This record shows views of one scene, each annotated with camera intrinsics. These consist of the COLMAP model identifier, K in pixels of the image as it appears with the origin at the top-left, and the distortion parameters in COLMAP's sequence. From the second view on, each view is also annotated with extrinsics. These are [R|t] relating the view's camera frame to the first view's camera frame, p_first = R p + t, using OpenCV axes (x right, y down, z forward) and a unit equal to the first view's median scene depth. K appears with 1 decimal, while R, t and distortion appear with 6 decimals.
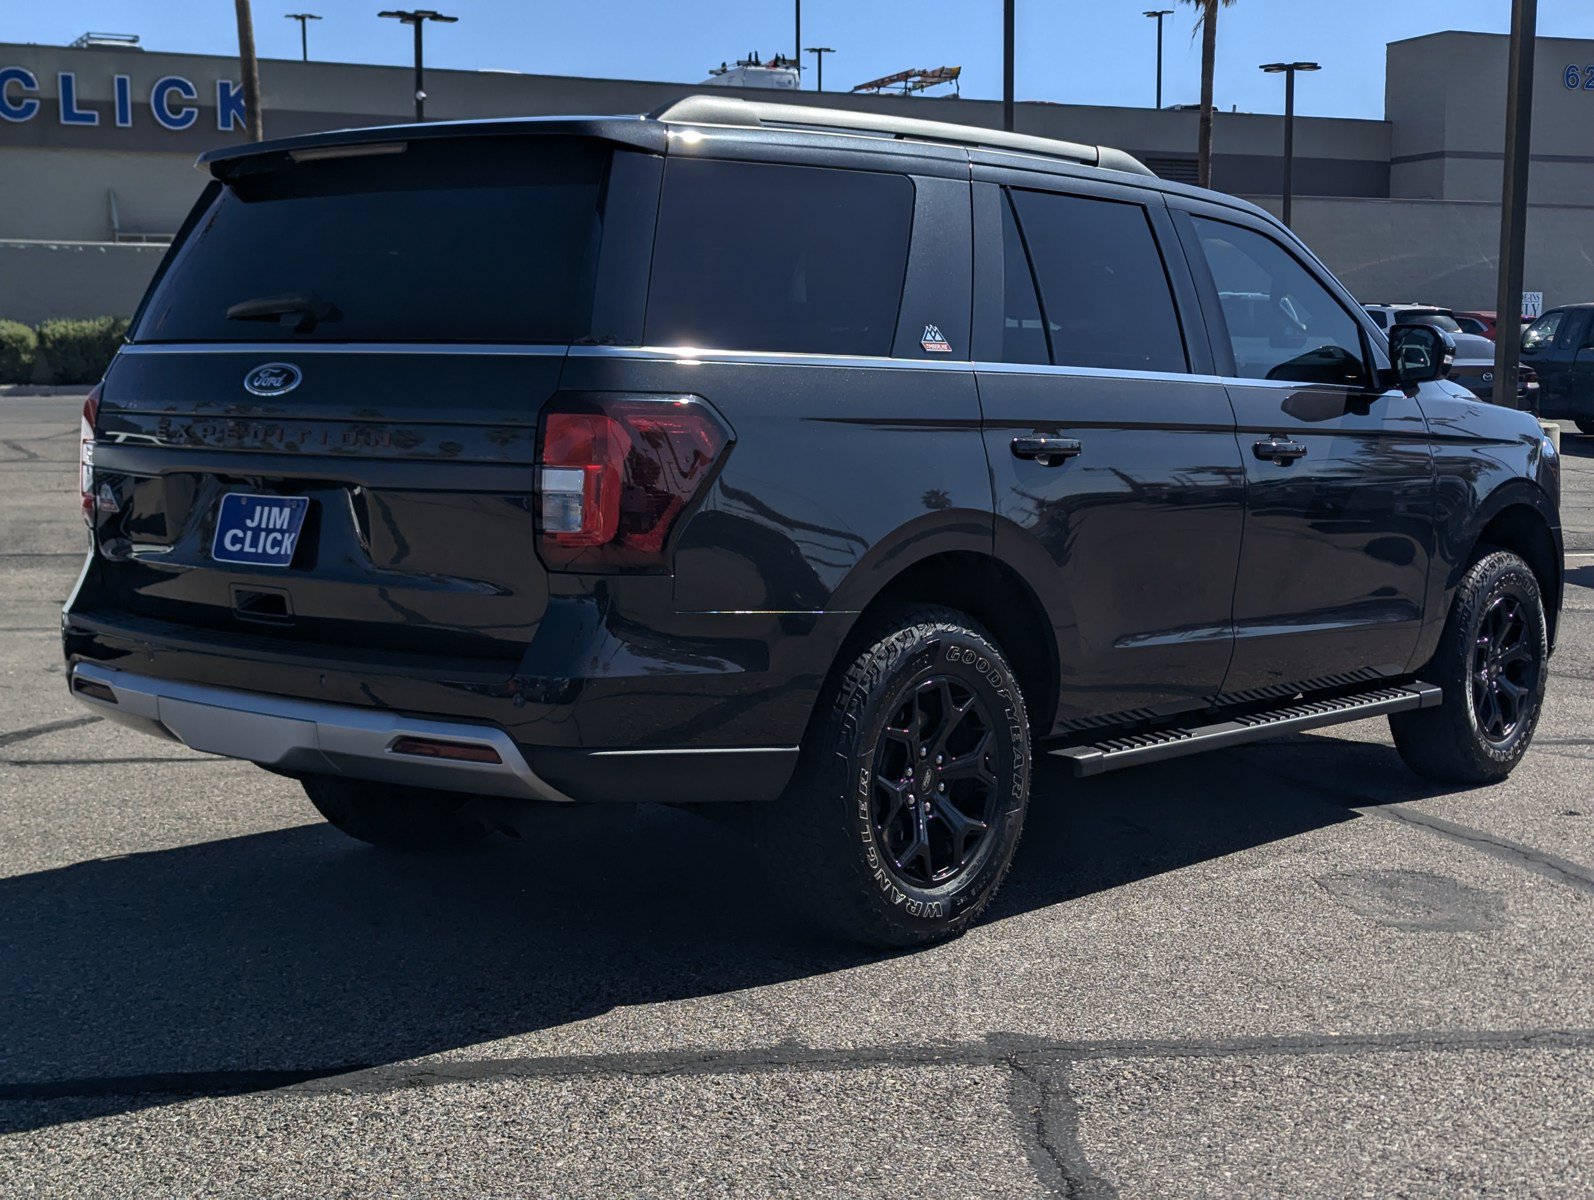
lens RADIAL K [[2216.0, 0, 796.6], [0, 2216.0, 599.6], [0, 0, 1]] dist [-0.023982, 0.000000]
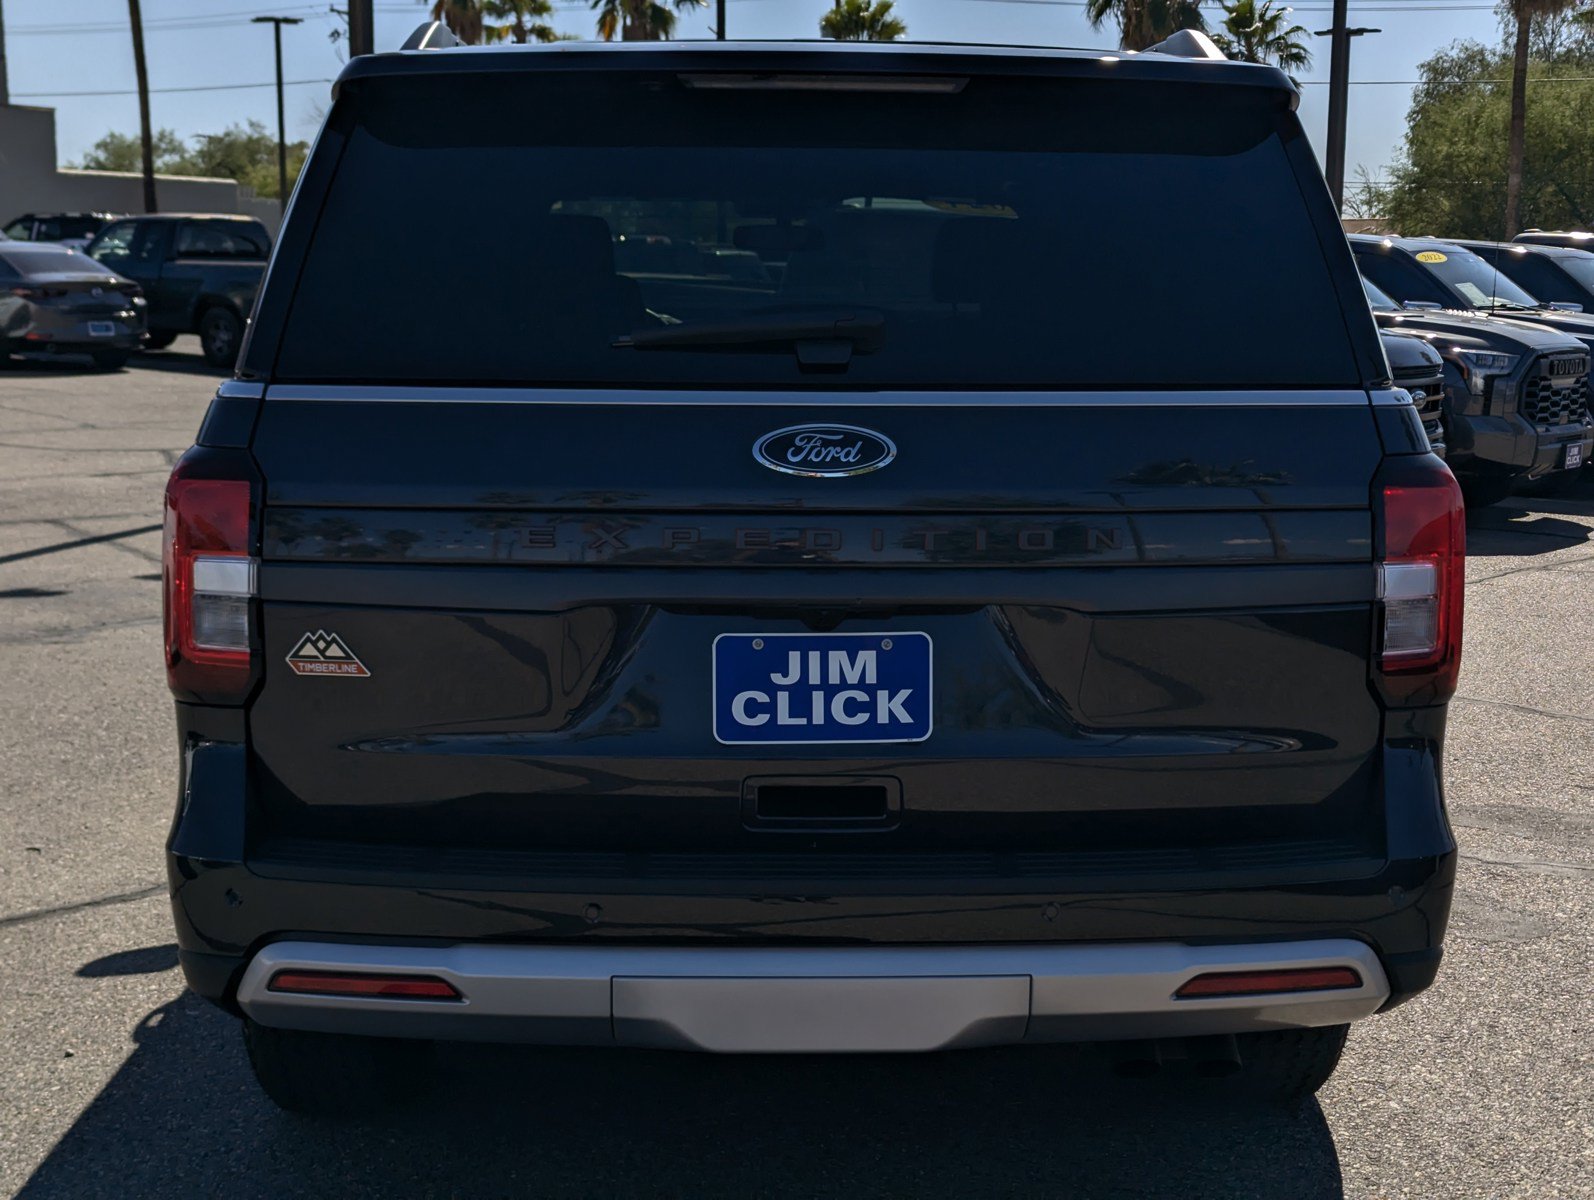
lens RADIAL K [[2216.0, 0, 797.1], [0, 2216.0, 601.1], [0, 0, 1]] dist [-0.023982, 0.000000]
pose [[0.799446, -0.088502, 0.594183, -0.620920], [0.077879, 0.996010, 0.043570, -0.084390], [-0.595669, 0.011443, 0.803149, 0.492620]]
